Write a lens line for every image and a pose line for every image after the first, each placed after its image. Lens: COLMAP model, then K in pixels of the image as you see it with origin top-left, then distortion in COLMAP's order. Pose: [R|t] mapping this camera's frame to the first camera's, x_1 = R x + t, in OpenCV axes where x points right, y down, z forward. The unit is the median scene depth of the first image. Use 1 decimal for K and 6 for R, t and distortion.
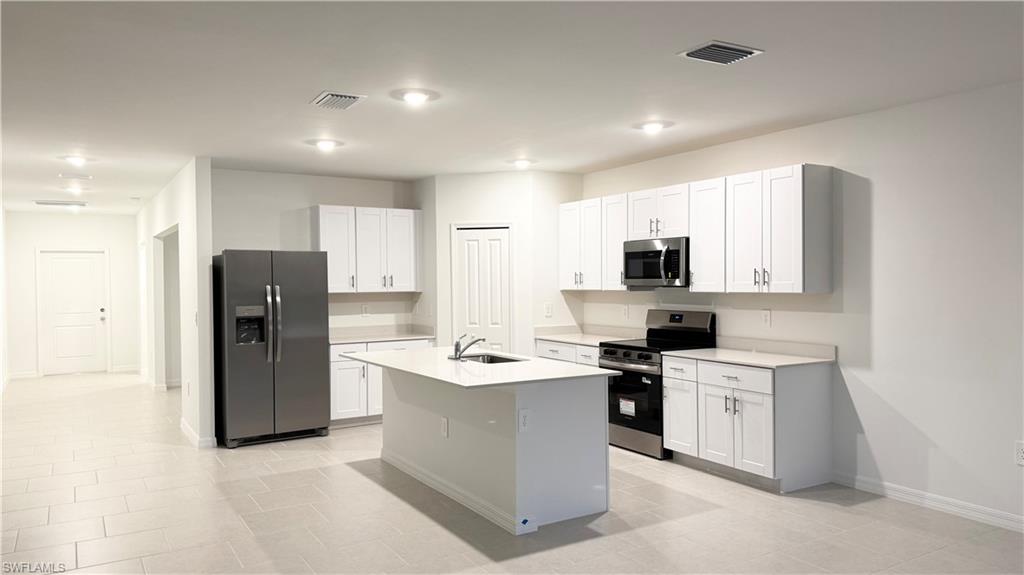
lens RADIAL K [[715.1, 0, 508.0], [0, 715.1, 294.1], [0, 0, 1]] dist [0.060932, -0.033490]
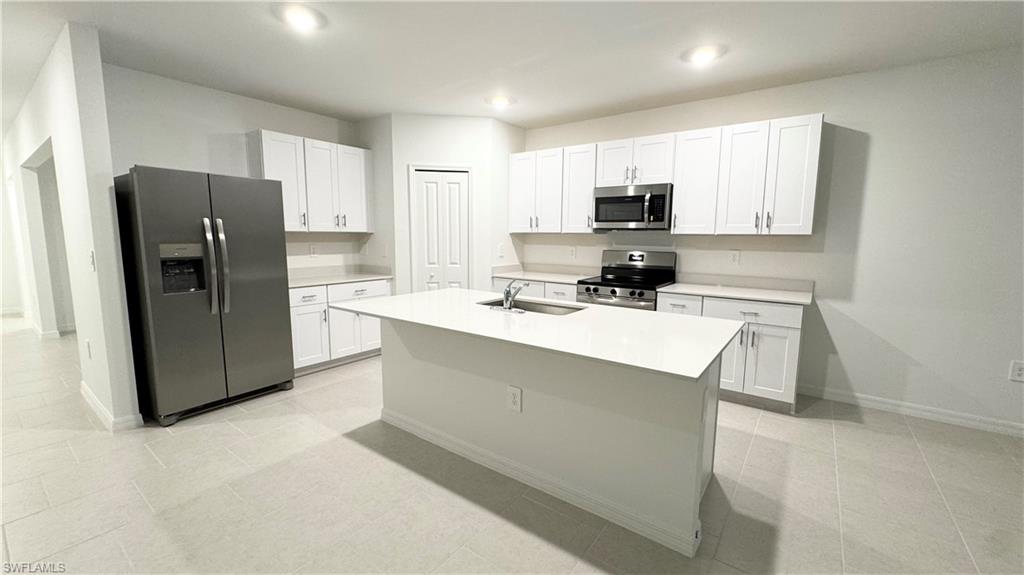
lens RADIAL K [[411.1, 0, 511.6], [0, 411.1, 286.4], [0, 0, 1]] dist [-0.007510, 0.001578]
pose [[0.924727, -0.031104, 0.379359, -0.199077], [-0.009442, 0.994474, 0.104555, 0.012107], [-0.380515, -0.100266, 0.919323, 0.460333]]
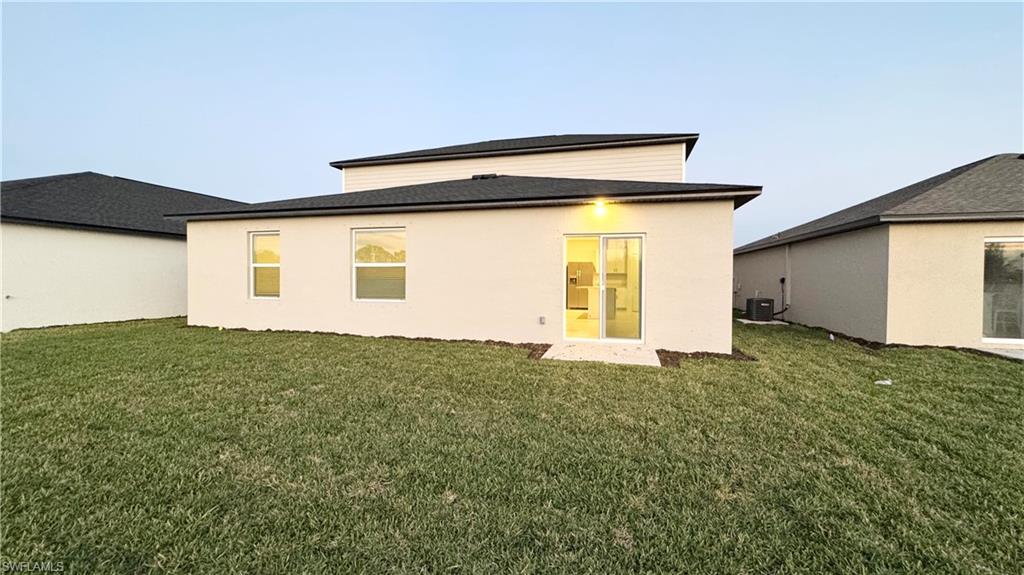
lens RADIAL K [[411.1, 0, 512.8], [0, 411.1, 281.1], [0, 0, 1]] dist [-0.007510, 0.001578]
pose [[0.693803, 0.031412, -0.719480, 1.099808], [-0.024581, 0.999499, 0.019933, 0.009092], [0.719745, 0.003856, 0.694227, -0.887231]]
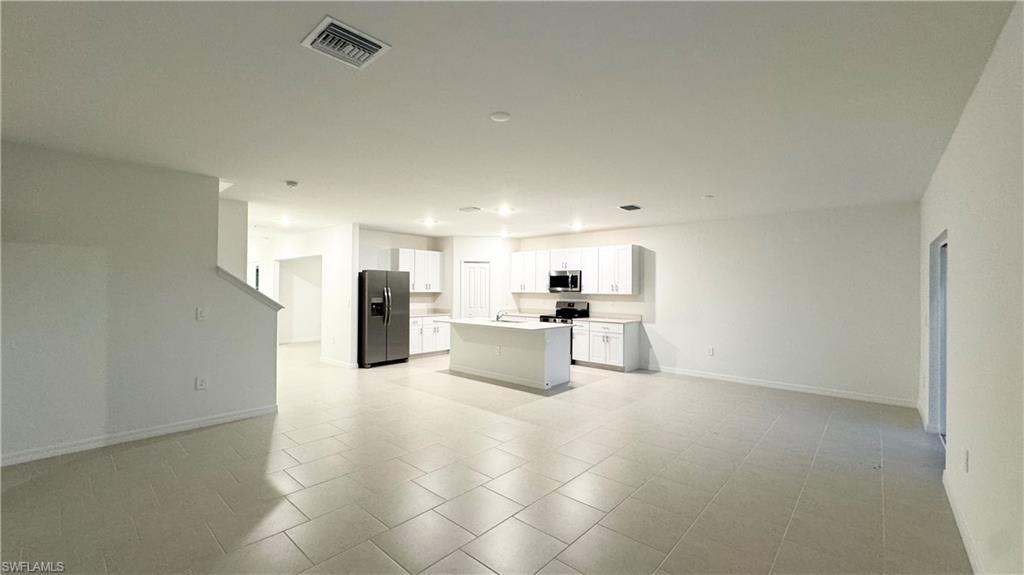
lens RADIAL K [[411.1, 0, 509.9], [0, 411.1, 286.5], [0, 0, 1]] dist [-0.007510, 0.001578]
pose [[0.957447, 0.019347, 0.287960, -0.333833], [-0.011734, 0.999535, -0.028141, 0.013179], [-0.288370, 0.023565, 0.957229, -0.213174]]
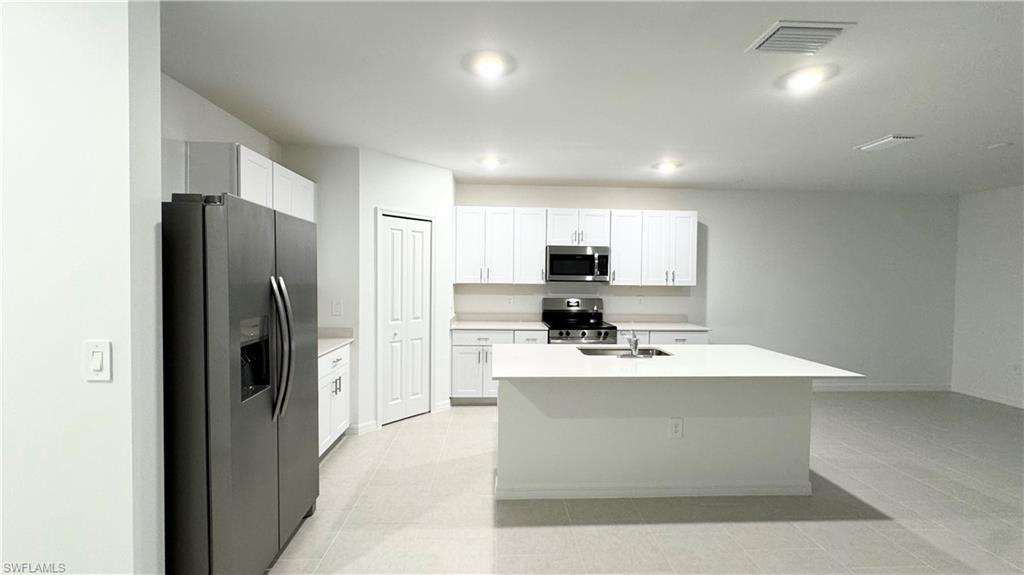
lens RADIAL K [[411.1, 0, 514.8], [0, 411.1, 284.4], [0, 0, 1]] dist [-0.007510, 0.001578]
pose [[0.471589, -0.003751, 0.881811, -0.517495], [0.001019, 0.999993, 0.003708, -0.007454], [-0.881818, -0.000850, 0.471589, 0.713936]]
